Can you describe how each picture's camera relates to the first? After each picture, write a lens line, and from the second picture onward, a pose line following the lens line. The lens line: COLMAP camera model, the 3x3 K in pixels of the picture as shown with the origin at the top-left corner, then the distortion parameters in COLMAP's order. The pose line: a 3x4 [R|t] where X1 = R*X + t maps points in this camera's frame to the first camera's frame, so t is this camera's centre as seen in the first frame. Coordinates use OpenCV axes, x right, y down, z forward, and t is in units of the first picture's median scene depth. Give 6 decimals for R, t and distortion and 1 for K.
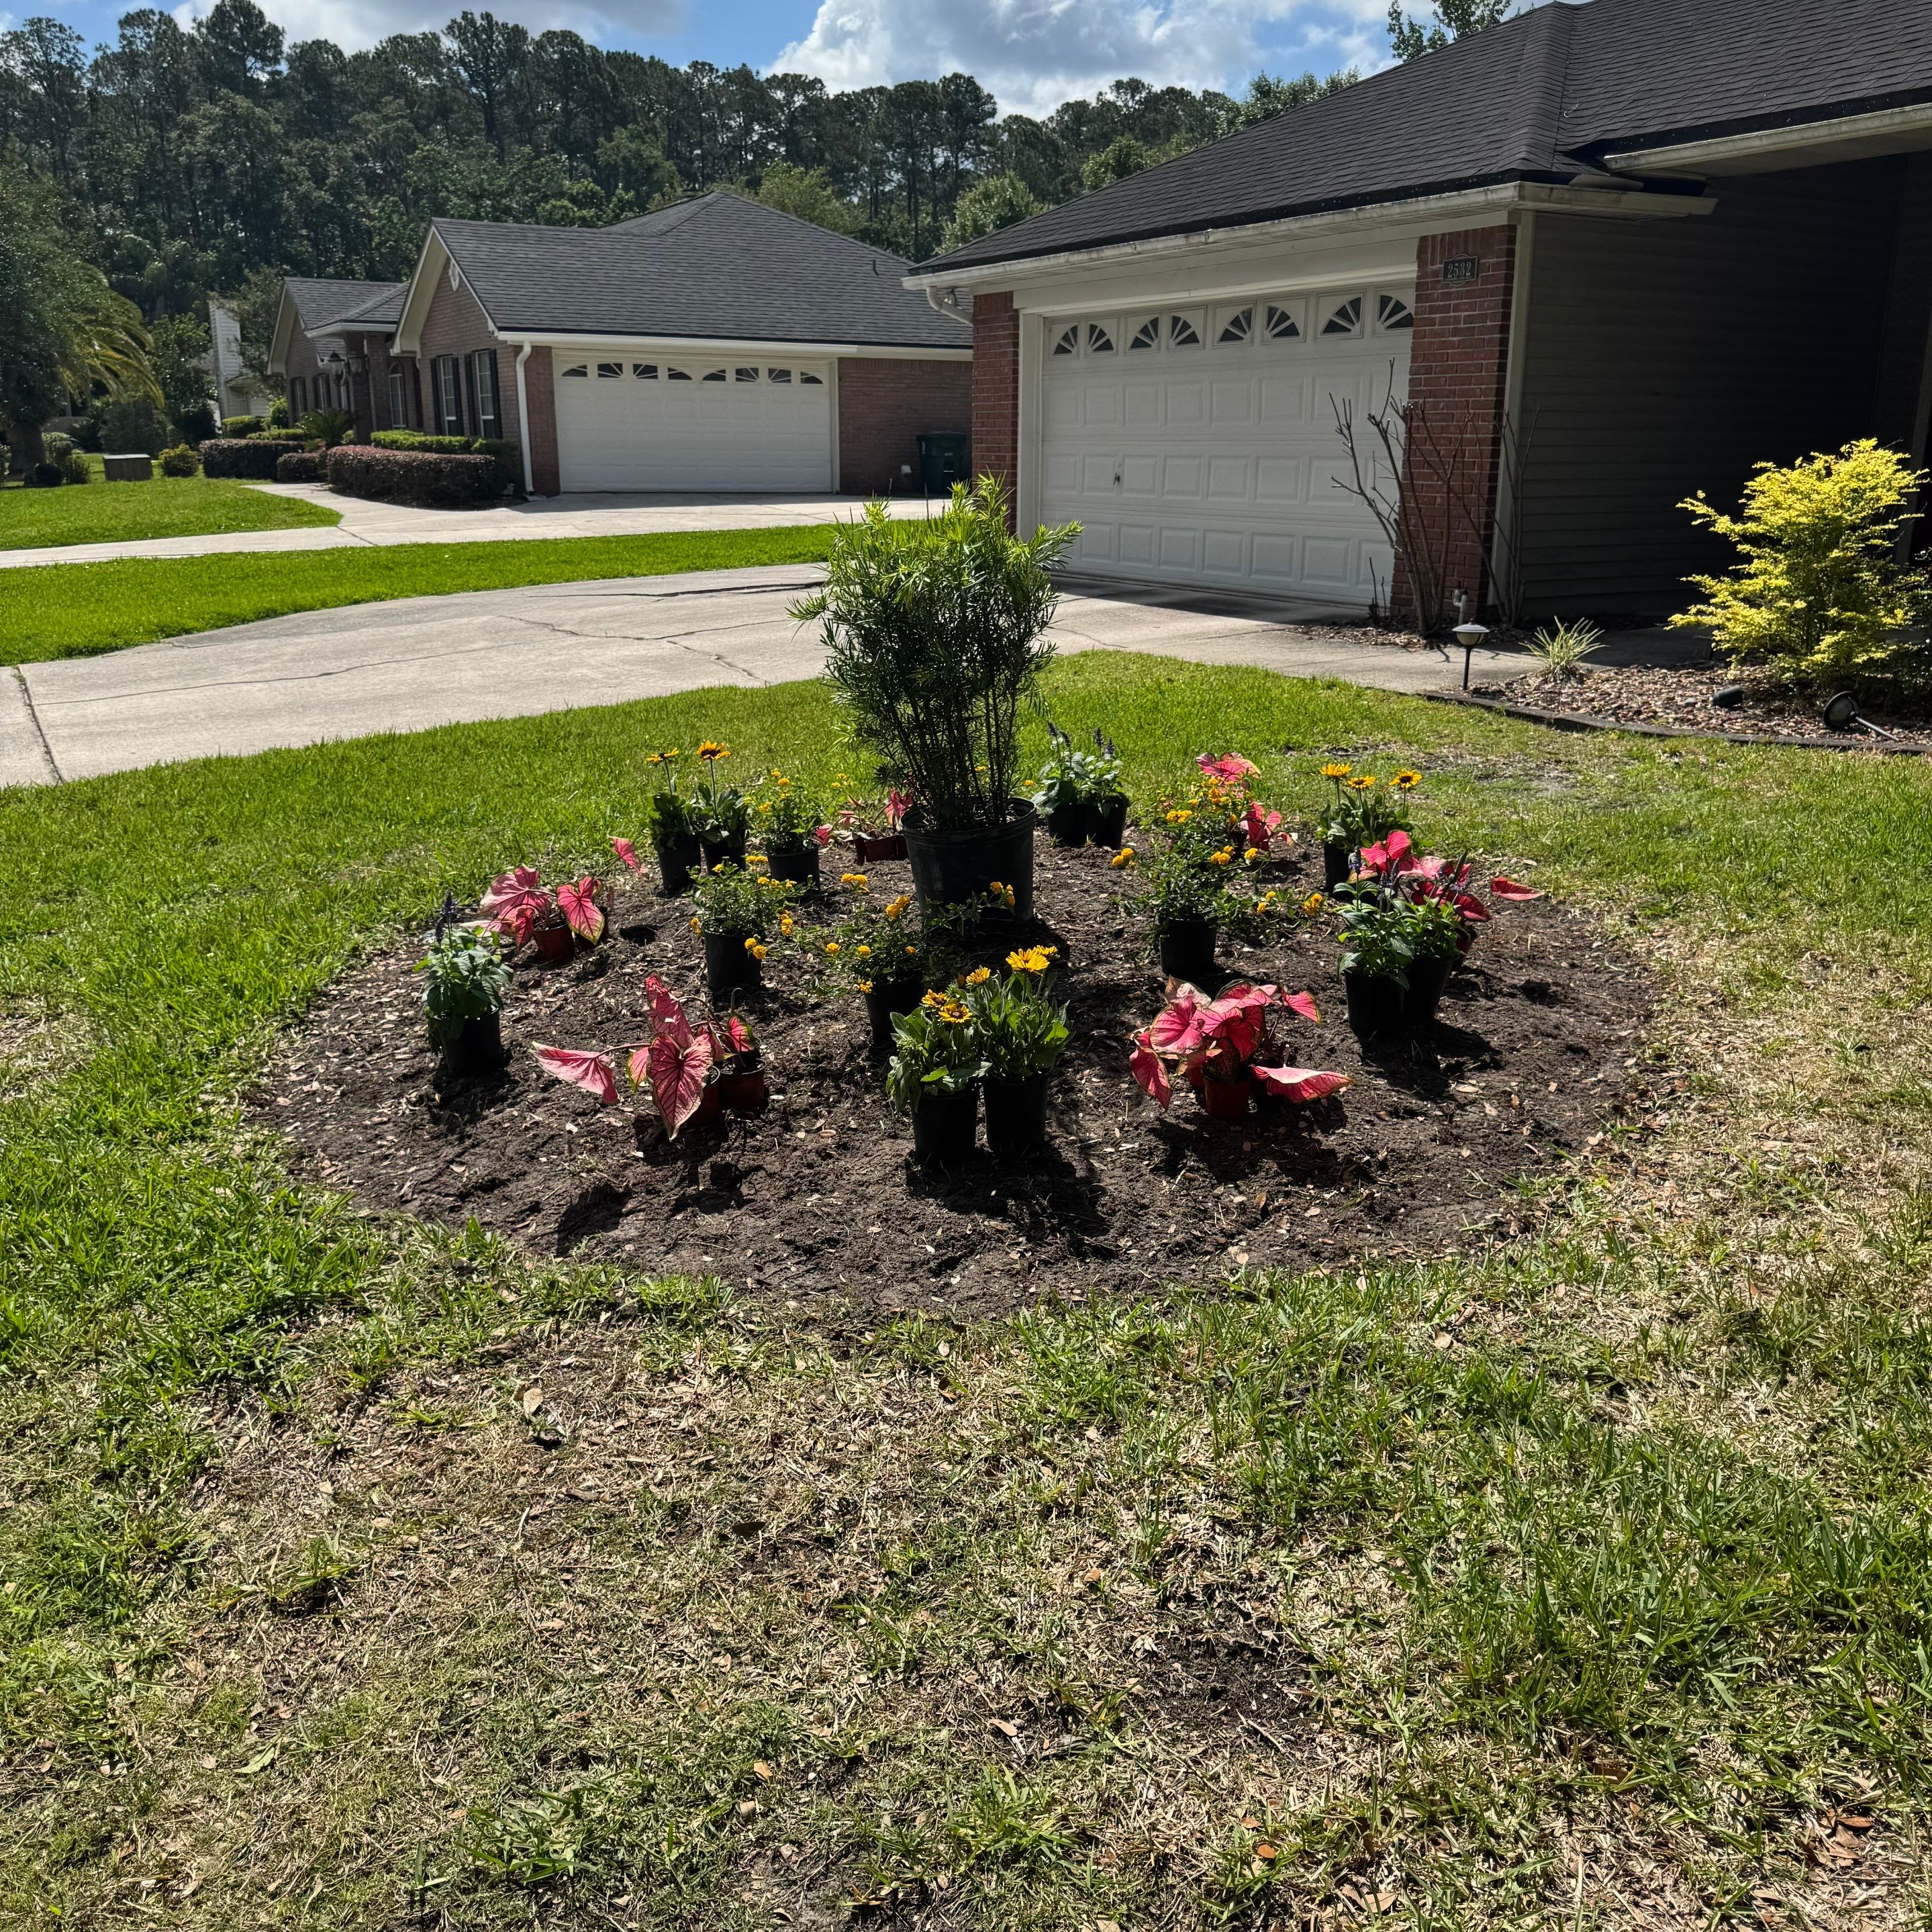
lens RADIAL K [[1794.2, 0, 966.0], [0, 1794.2, 966.0], [0, 0, 1]] dist [0.178950, -0.398993]
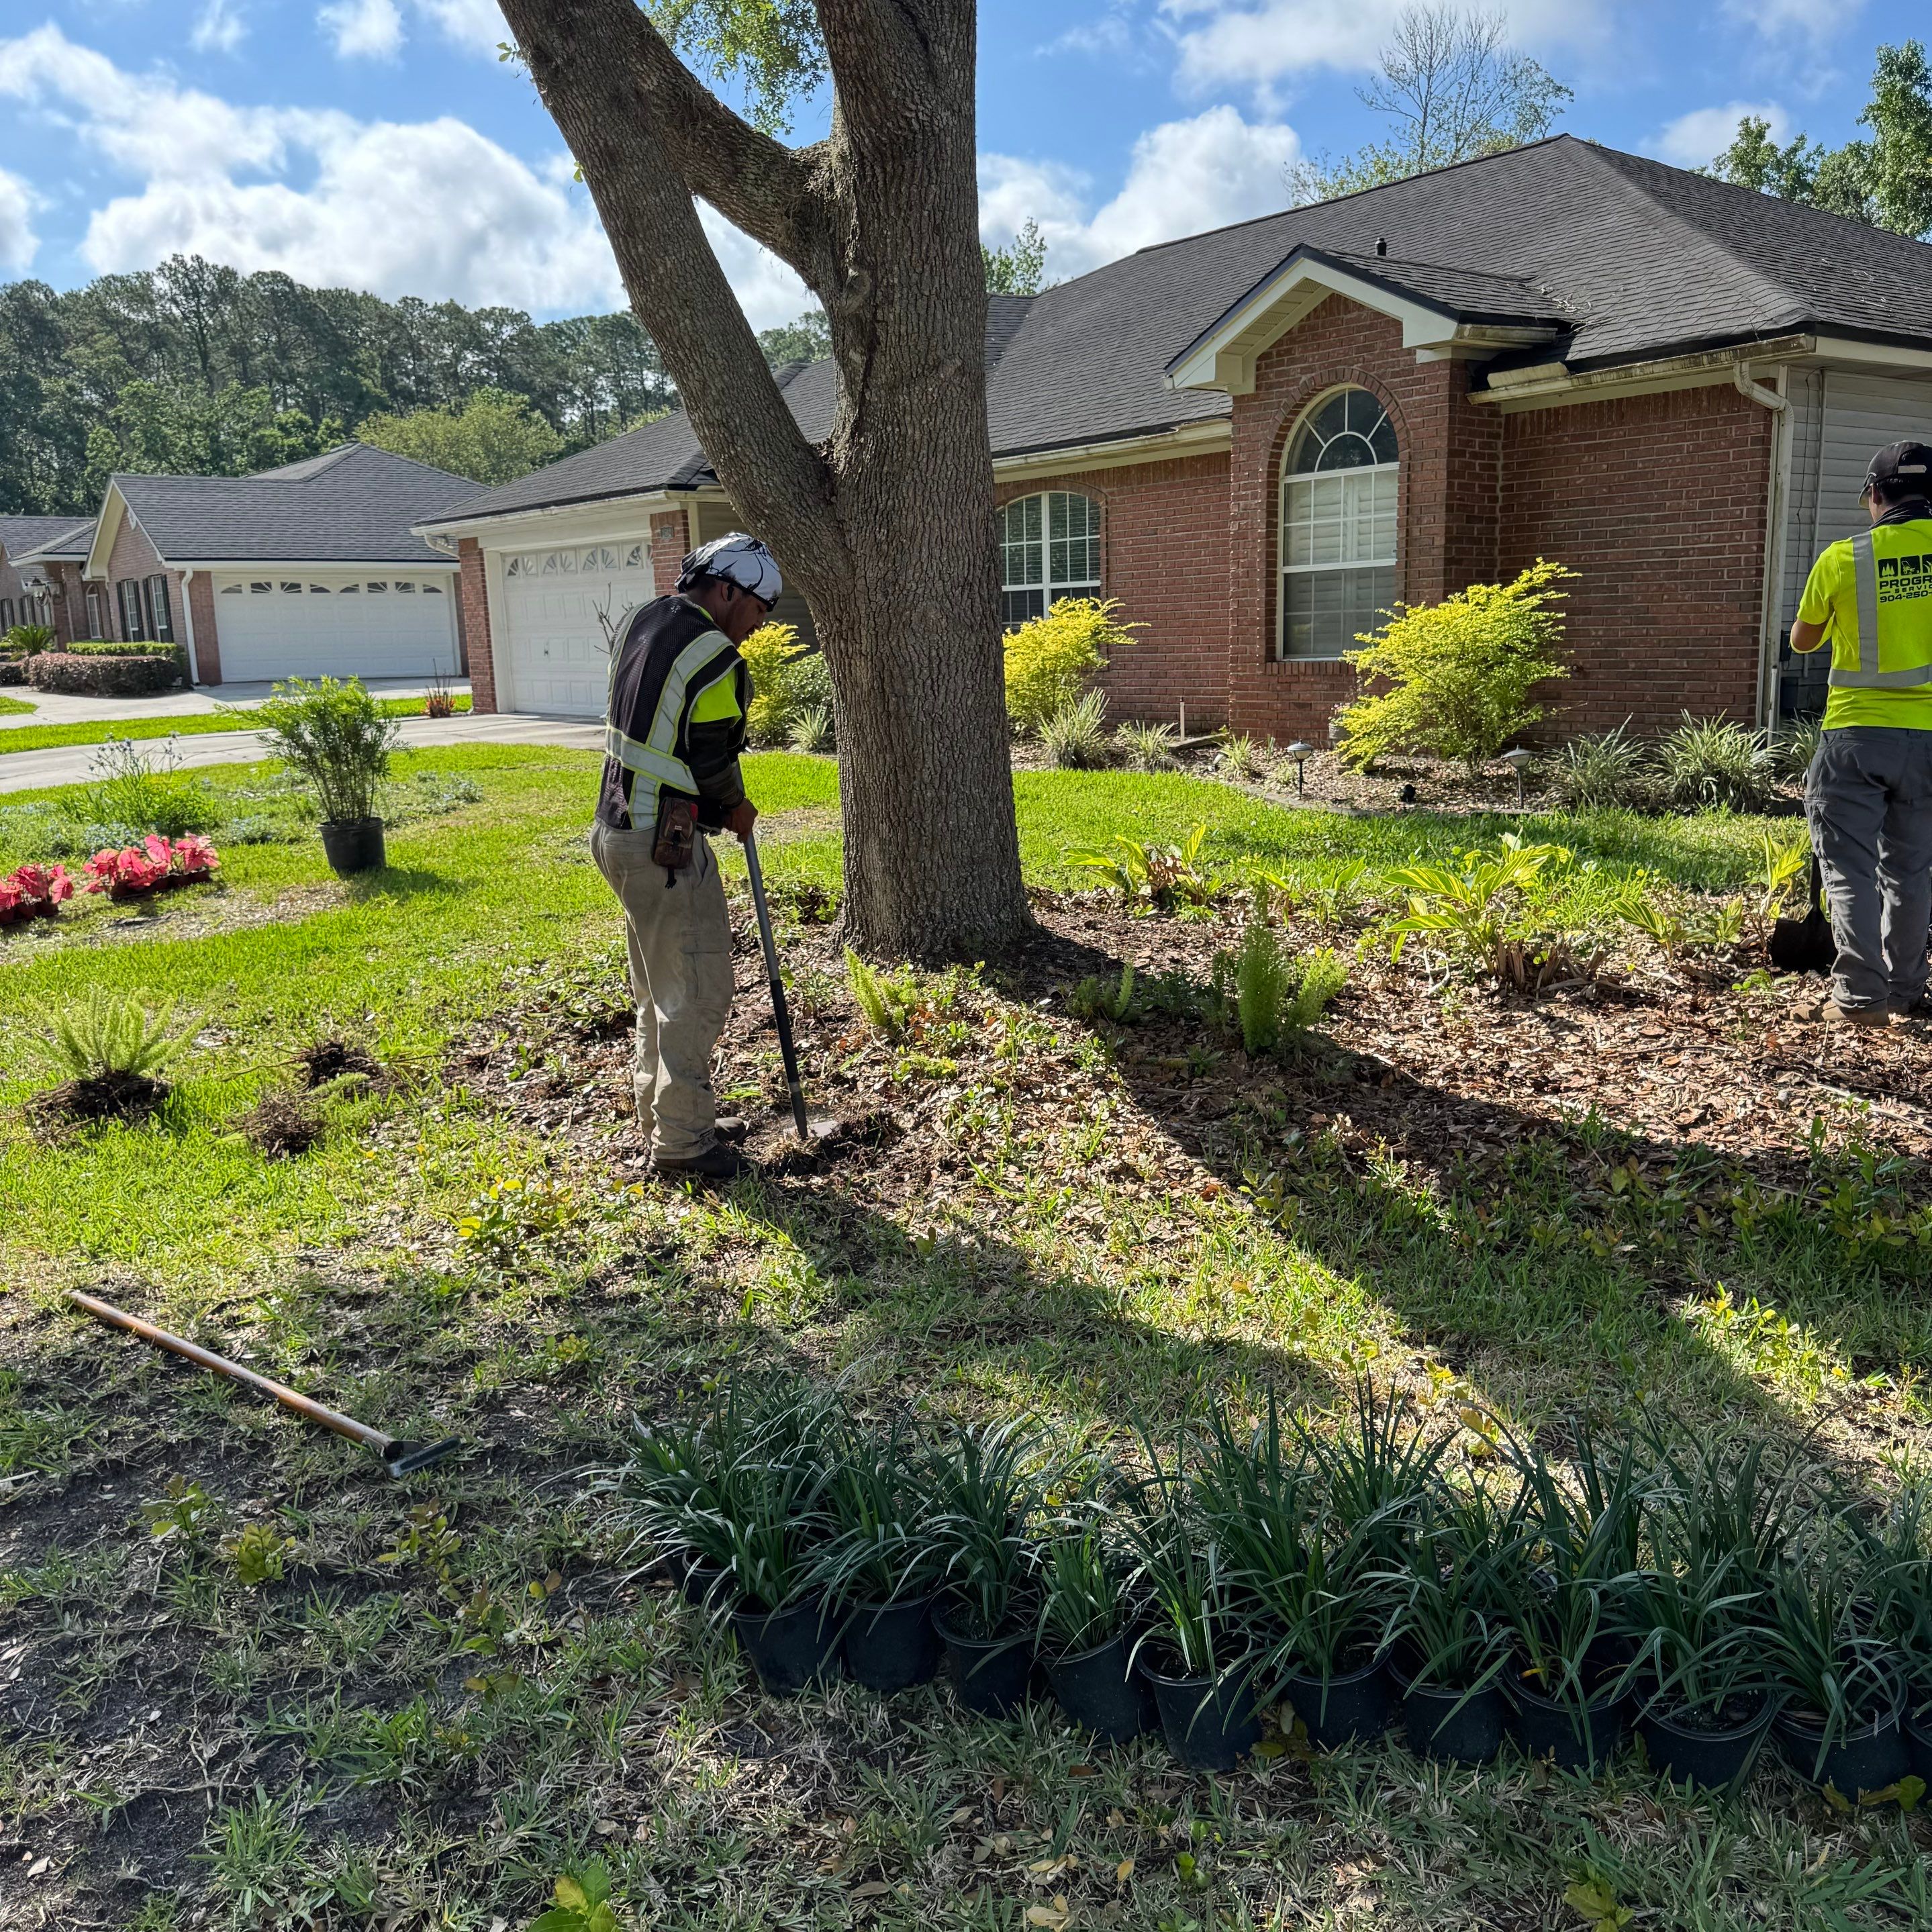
lens RADIAL K [[1792.7, 0, 984.3], [0, 1792.7, 978.8], [0, 0, 1]] dist [0.174103, -0.370912]
pose [[0.989816, -0.055060, 0.131273, 0.115798], [0.066980, 0.993850, -0.088181, 0.085138], [-0.125610, 0.096076, 0.987417, -0.276697]]
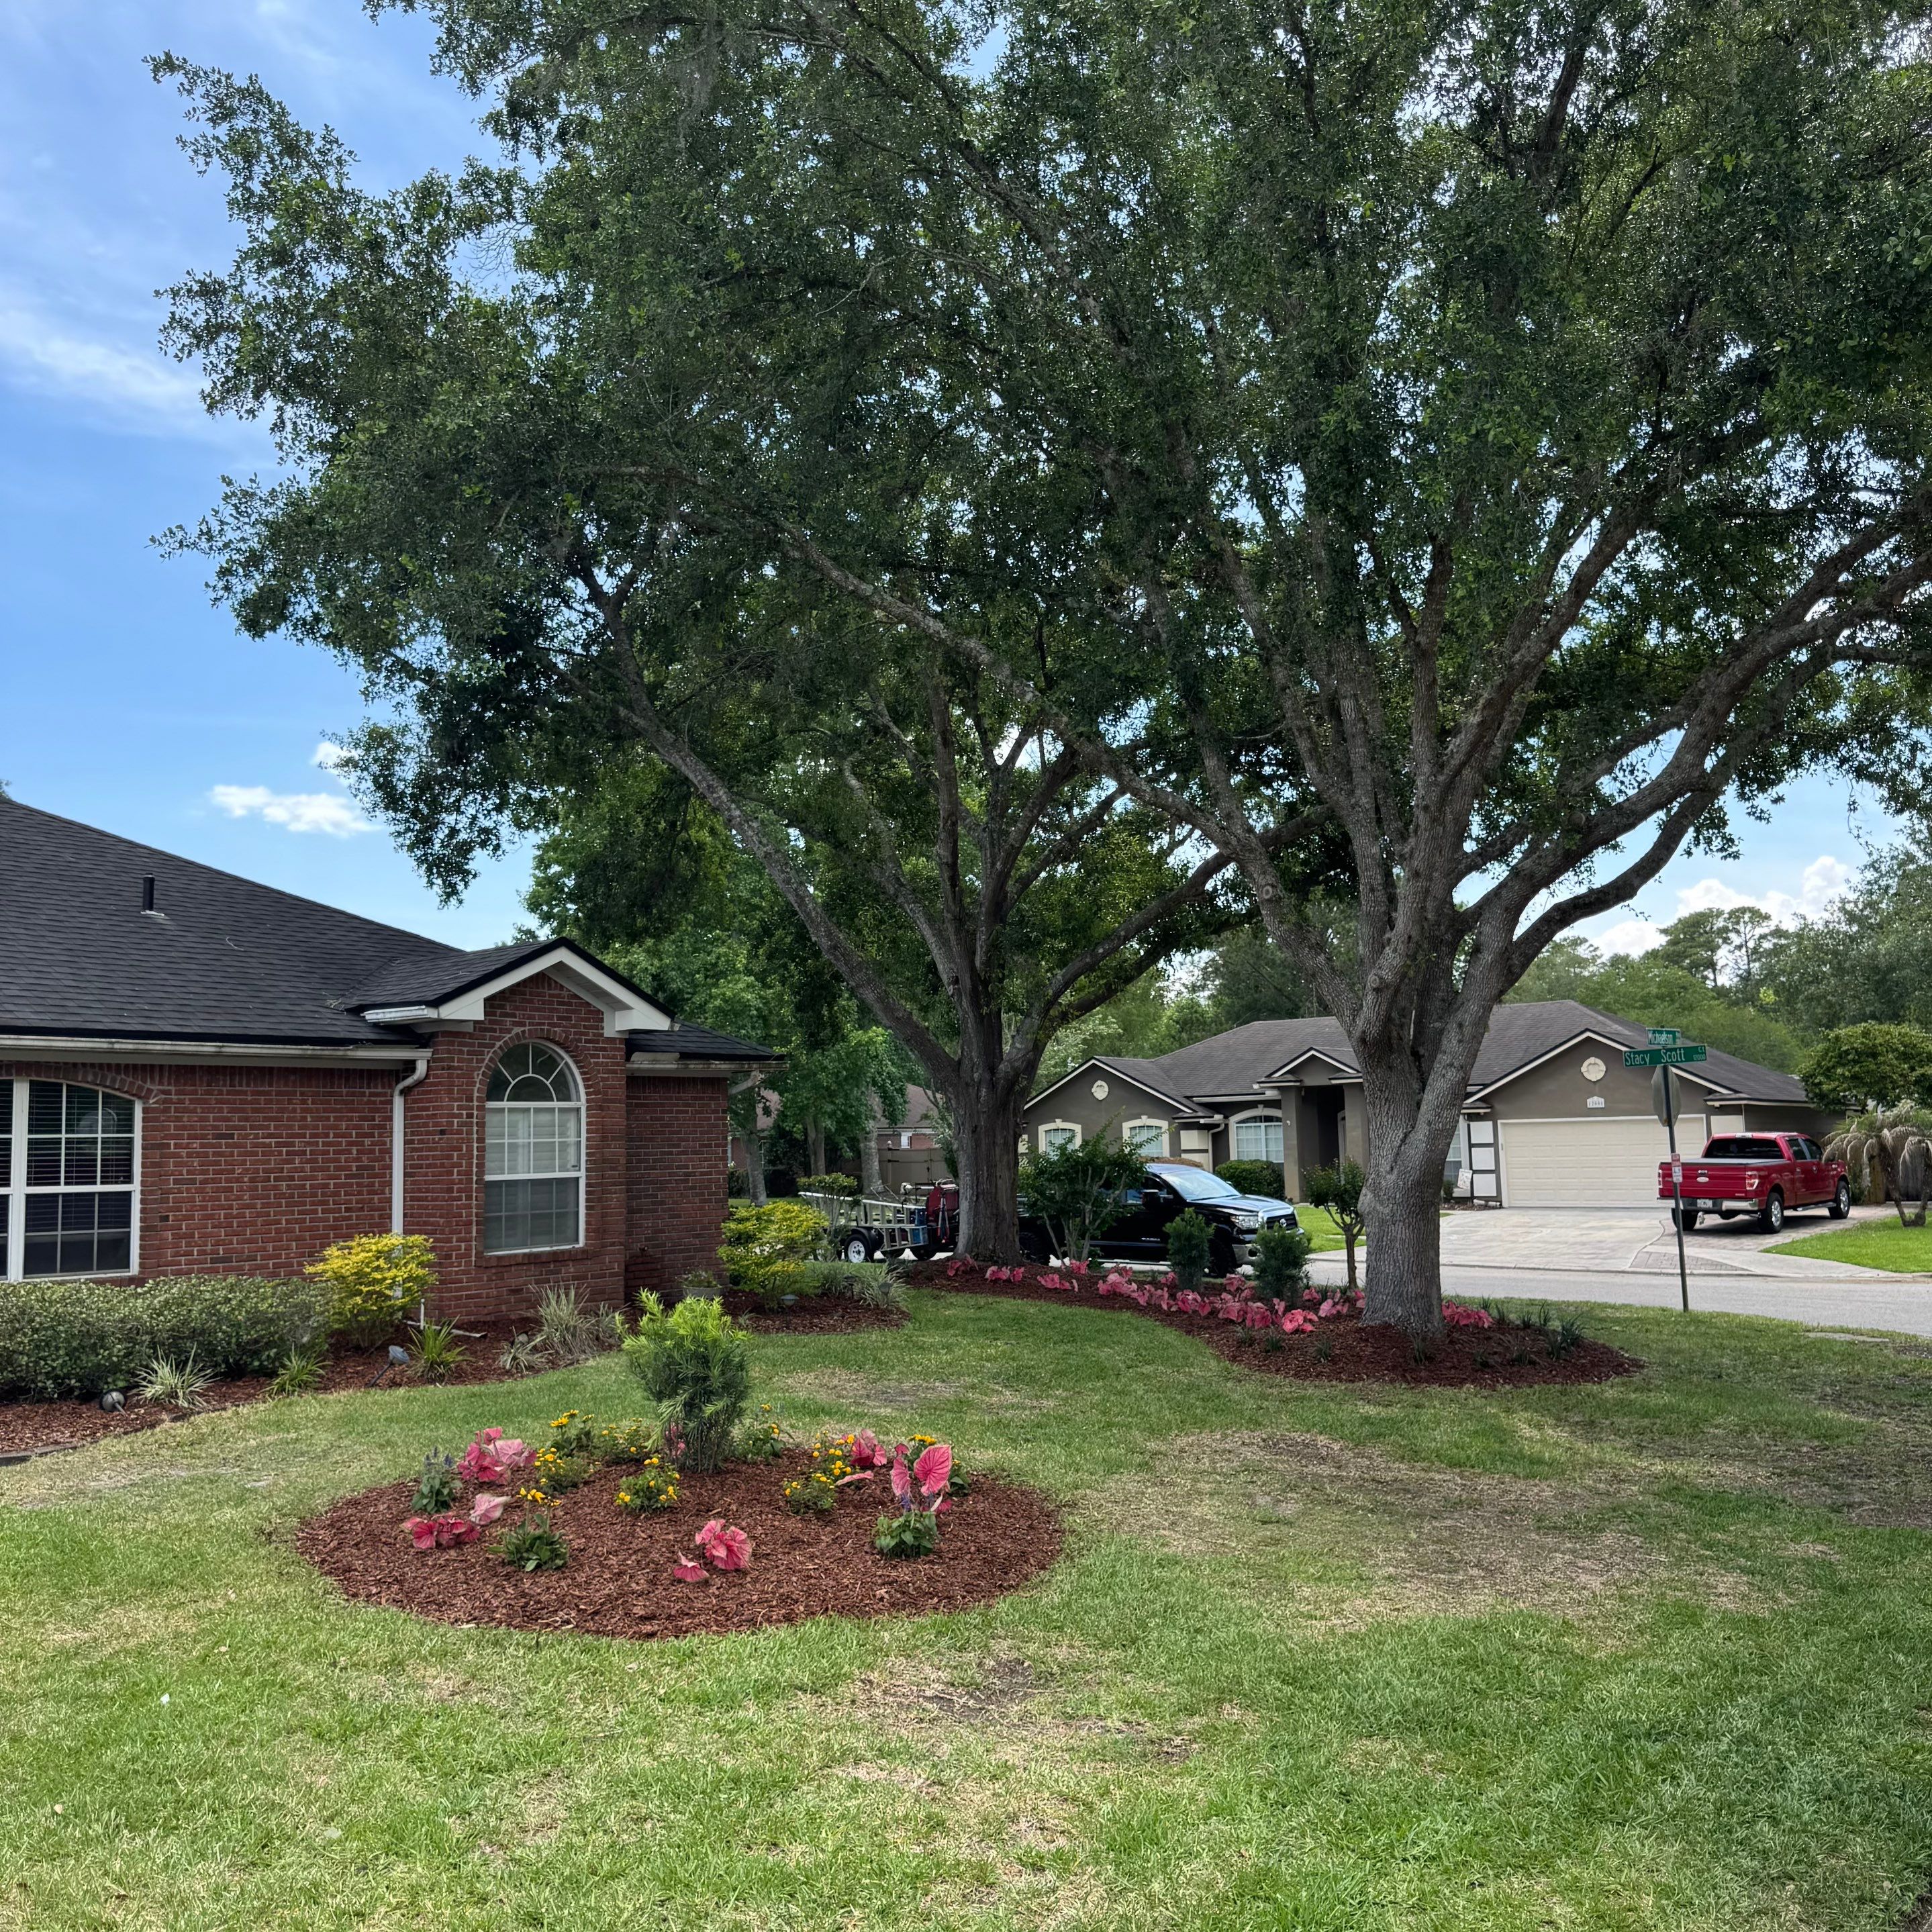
lens RADIAL K [[1800.6, 0, 986.1], [0, 1800.6, 974.1], [0, 0, 1]] dist [0.162191, -0.333290]
pose [[-0.392654, 0.095365, 0.914728, -0.287817], [0.275533, 0.961122, 0.018073, -0.074491], [-0.877442, 0.259135, -0.403665, 0.211717]]
